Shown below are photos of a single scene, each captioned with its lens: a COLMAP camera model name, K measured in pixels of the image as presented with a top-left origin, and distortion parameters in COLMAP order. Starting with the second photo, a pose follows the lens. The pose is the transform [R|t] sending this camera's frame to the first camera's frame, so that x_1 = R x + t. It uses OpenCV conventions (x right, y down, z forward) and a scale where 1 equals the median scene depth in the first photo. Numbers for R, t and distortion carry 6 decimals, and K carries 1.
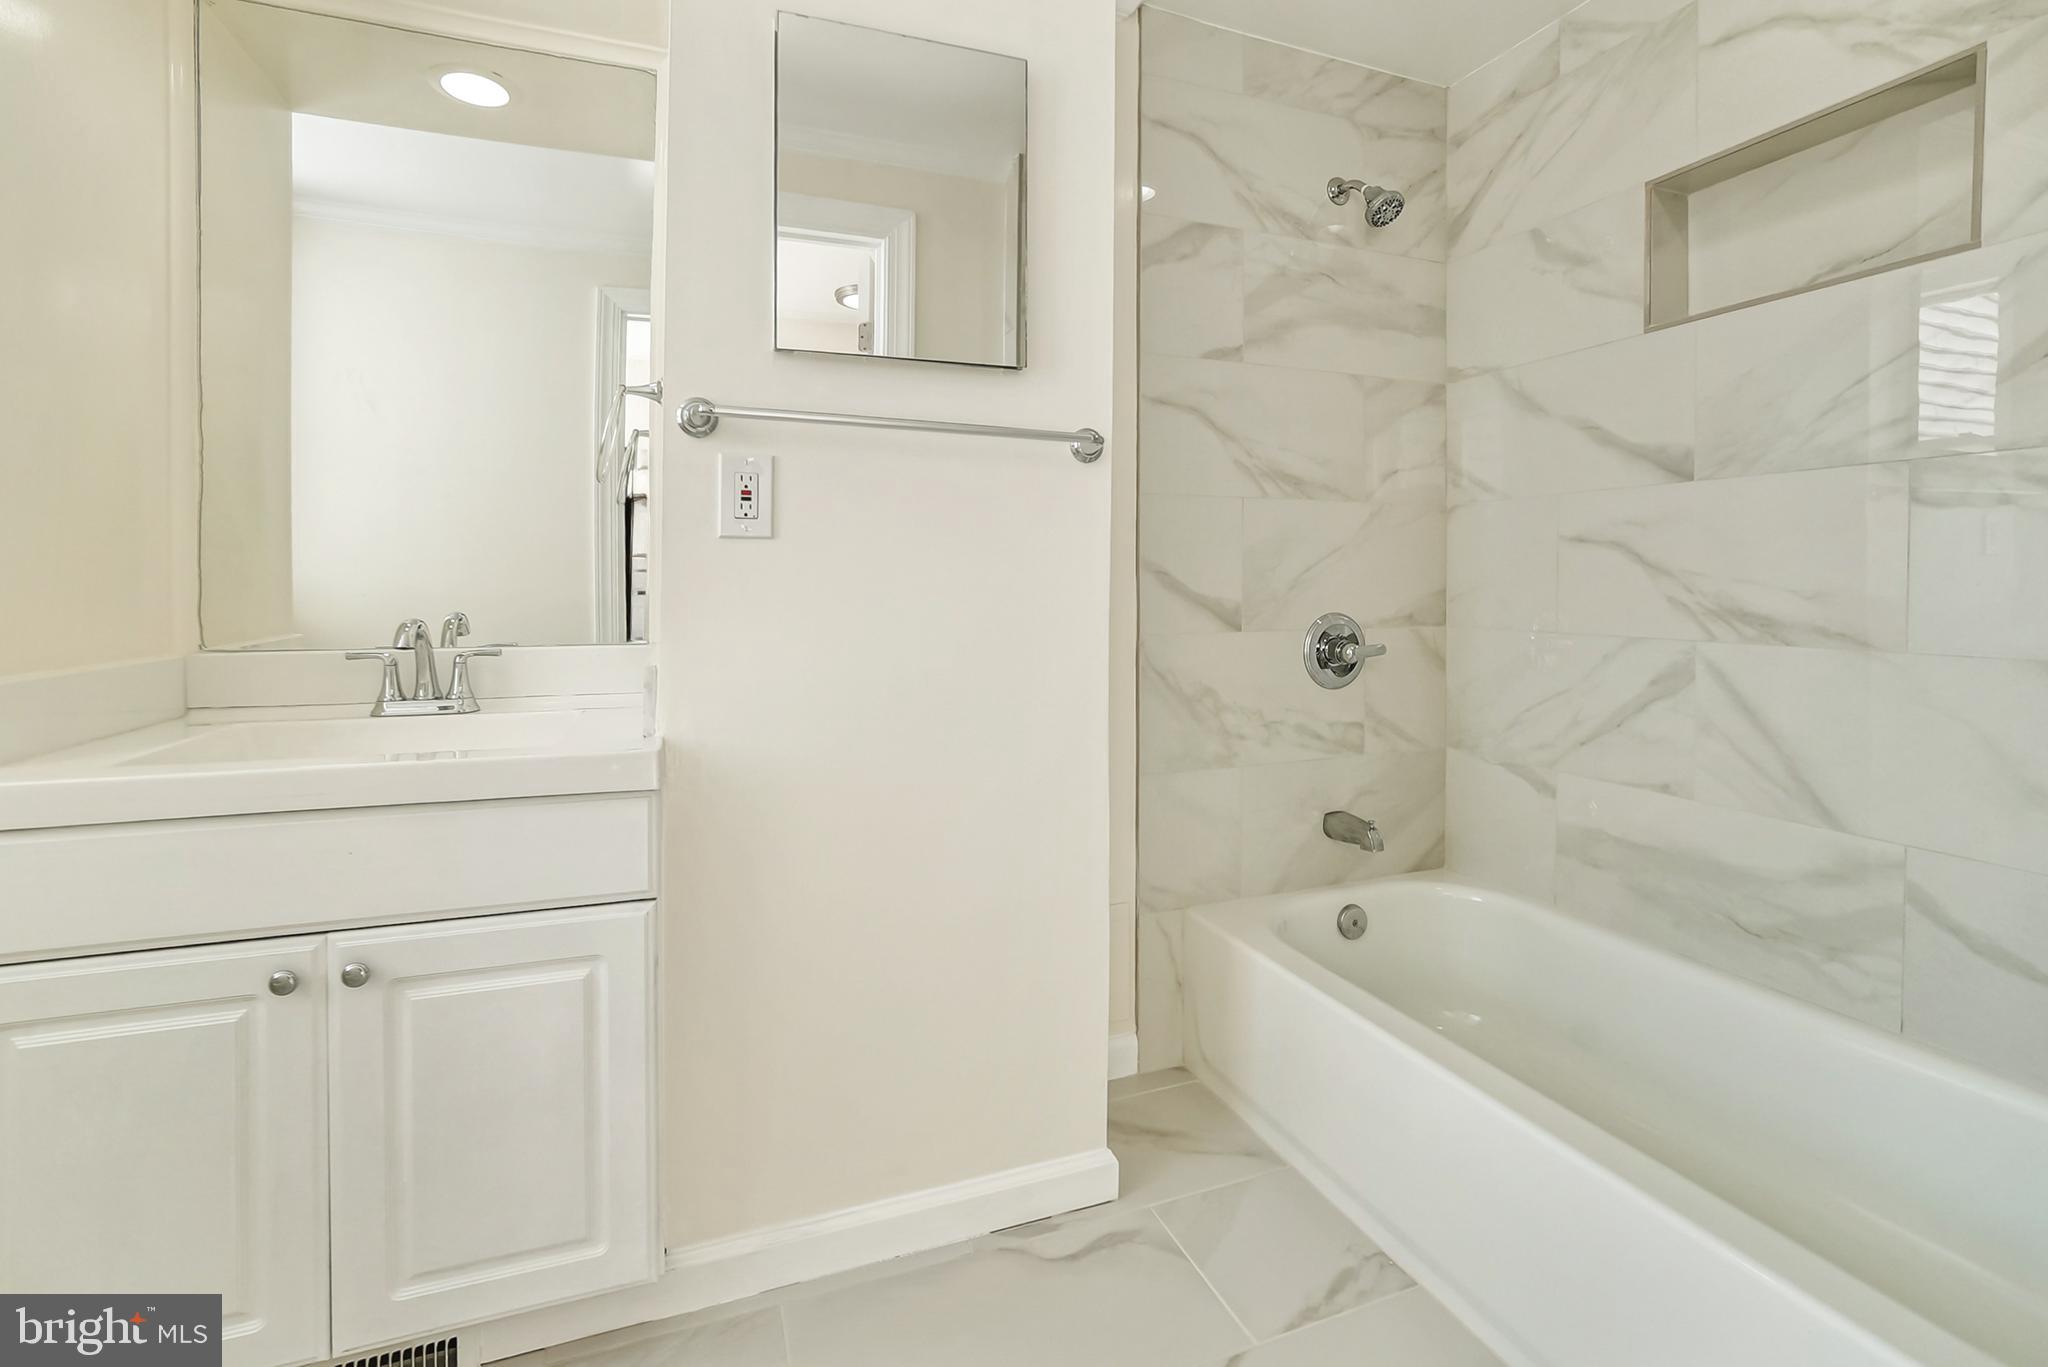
lens RADIAL K [[905.4, 0, 1010.6], [0, 905.4, 686.9], [0, 0, 1]] dist [-0.032668, 0.000465]
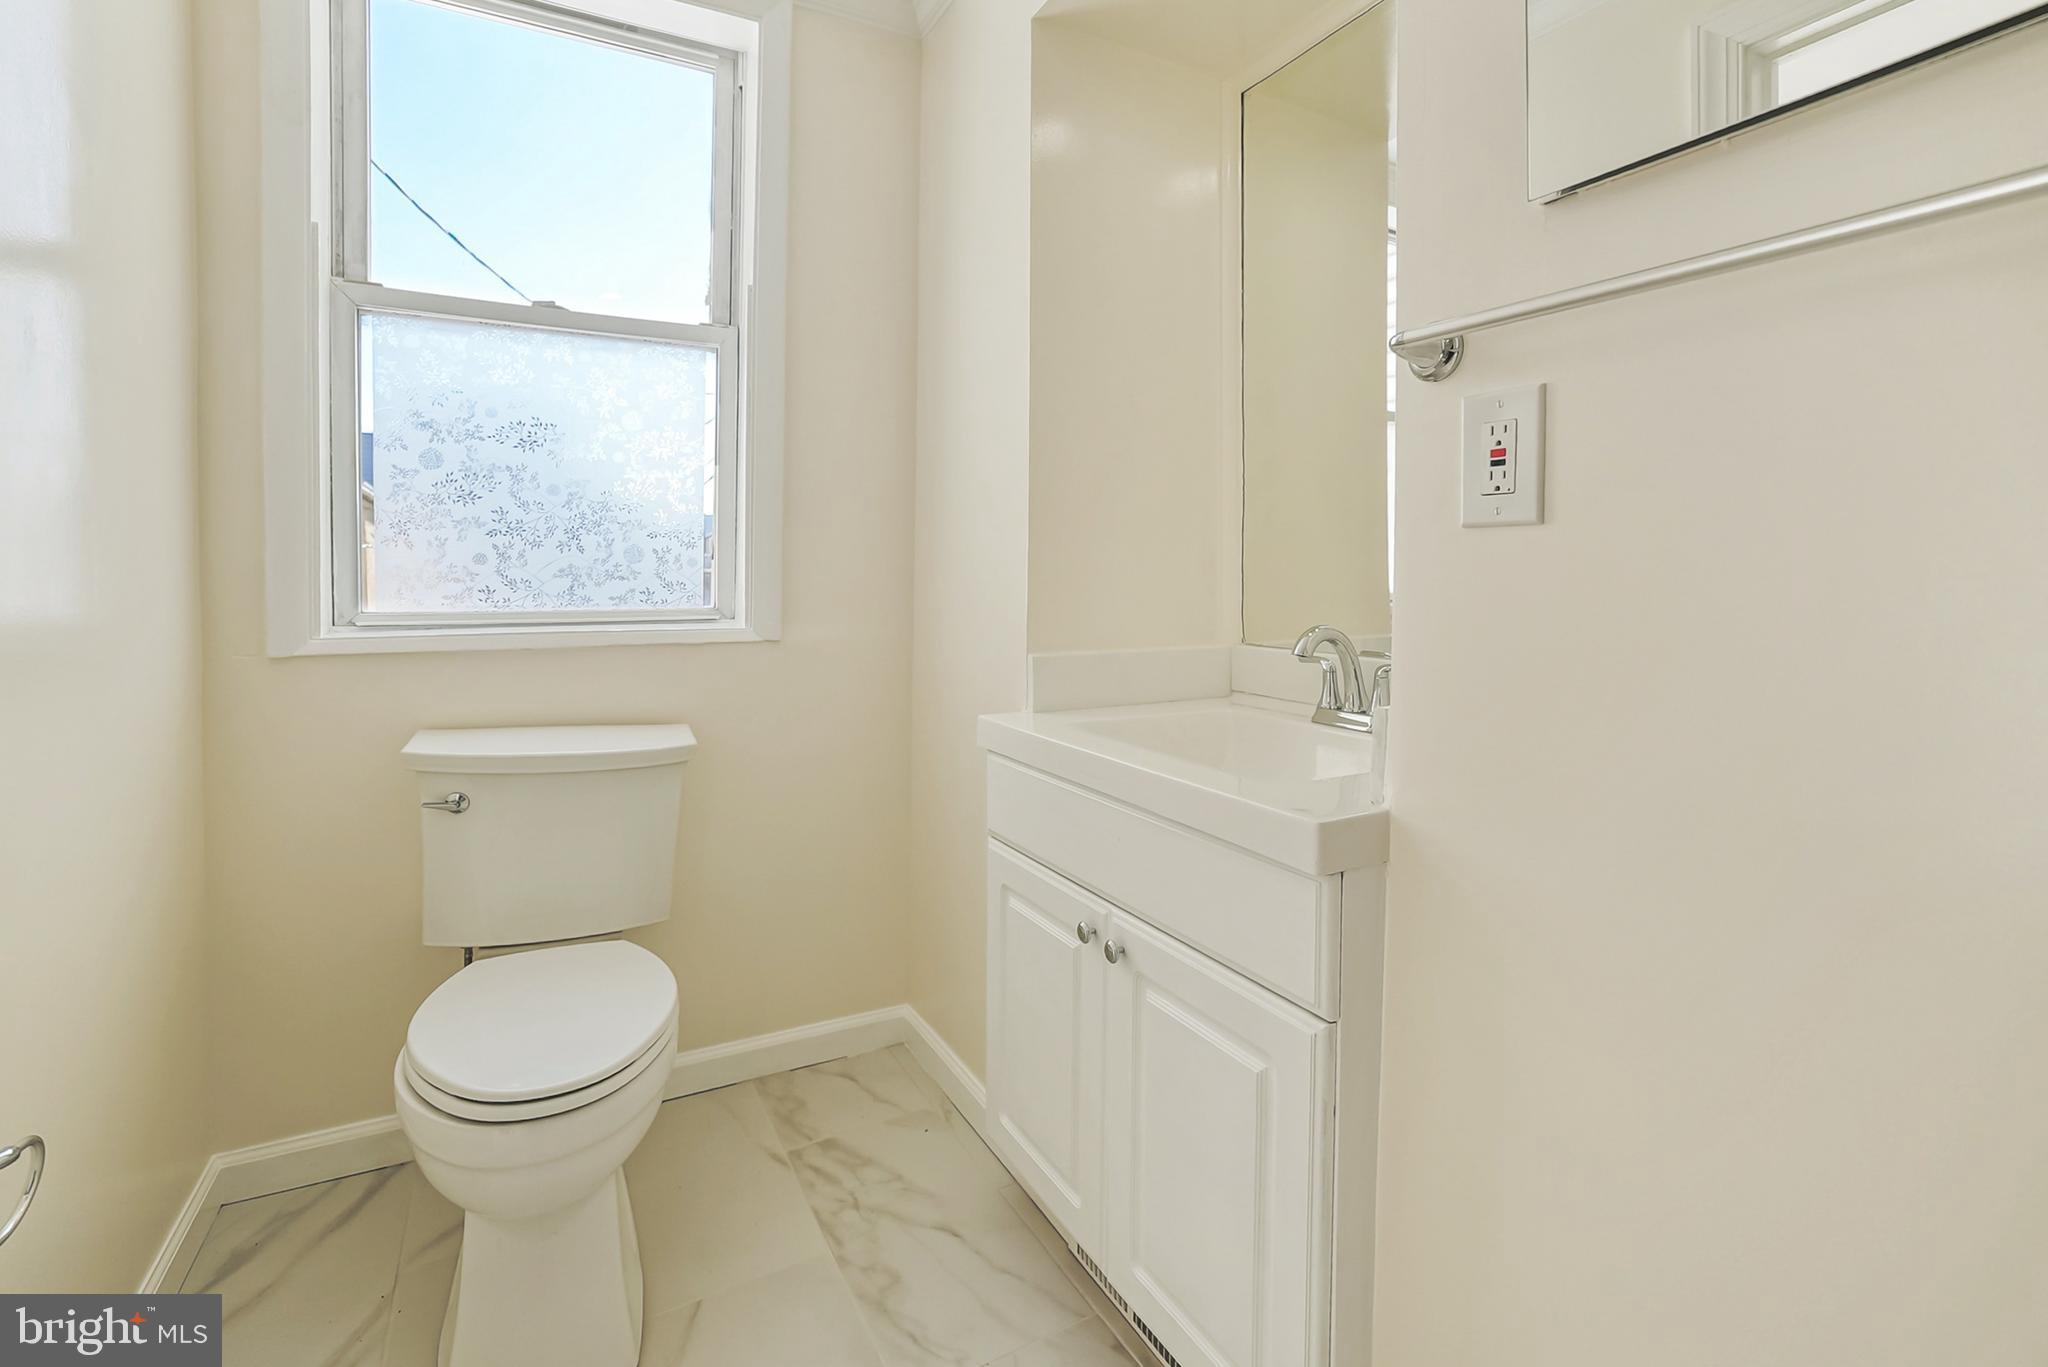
lens RADIAL K [[920.8, 0, 1001.2], [0, 920.8, 658.2], [0, 0, 1]] dist [-0.039487, 0.016213]
pose [[0.141298, 0.083842, -0.986410, 0.283198], [-0.108577, 0.991709, 0.068739, -0.081660], [0.983995, 0.097389, 0.149230, 0.583212]]
